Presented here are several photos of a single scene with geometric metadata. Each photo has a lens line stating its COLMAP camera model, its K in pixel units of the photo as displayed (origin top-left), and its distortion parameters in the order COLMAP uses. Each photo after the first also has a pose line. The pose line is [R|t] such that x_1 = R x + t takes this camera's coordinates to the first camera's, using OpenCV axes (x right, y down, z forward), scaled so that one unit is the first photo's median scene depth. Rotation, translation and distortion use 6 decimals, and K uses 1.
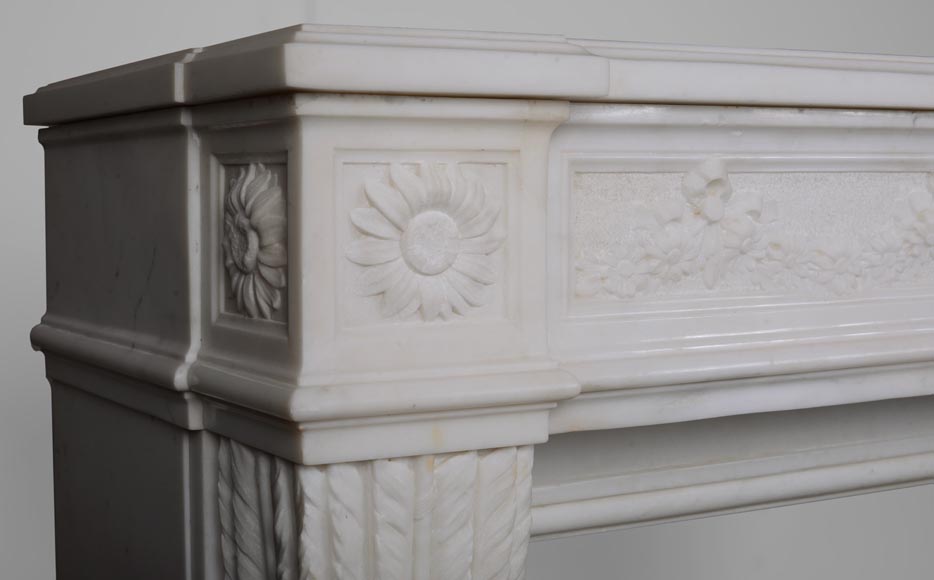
lens RADIAL K [[1561.9, 0, 469.9], [0, 1561.9, 292.2], [0, 0, 1]] dist [-0.181079, 0.000000]
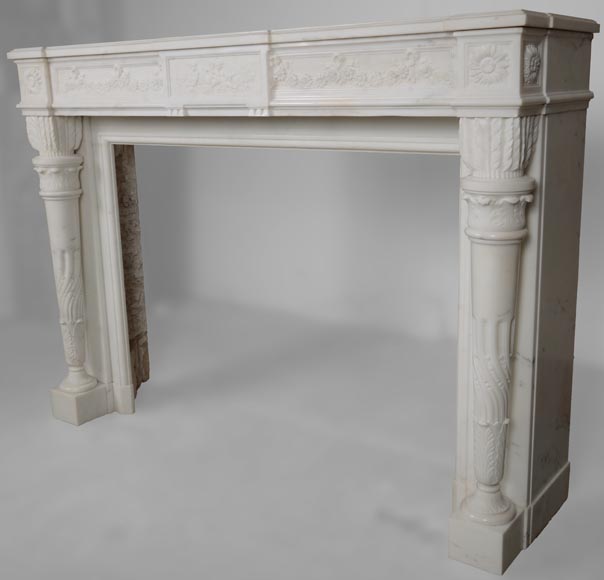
lens RADIAL K [[807.2, 0, 302.3], [0, 807.2, 294.9], [0, 0, 1]] dist [-0.051091, 0.000000]
pose [[0.423872, 0.262004, -0.866999, 2.952291], [-0.014342, 0.959067, 0.282815, -0.115983], [0.905609, -0.107443, 0.410279, 0.466255]]
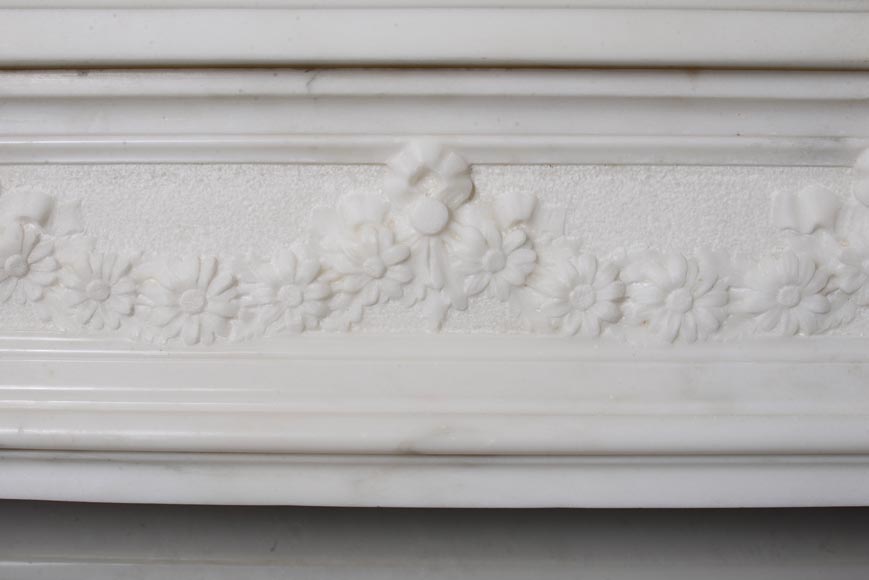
lens RADIAL K [[1675.2, 0, 434.0], [0, 1675.2, 292.0], [0, 0, 1]] dist [-0.054821, 0.000000]
pose [[0.856793, 0.050032, -0.513228, 0.713010], [-0.049326, 0.998670, 0.015009, -0.037640], [0.513297, 0.012455, 0.858121, 0.423311]]
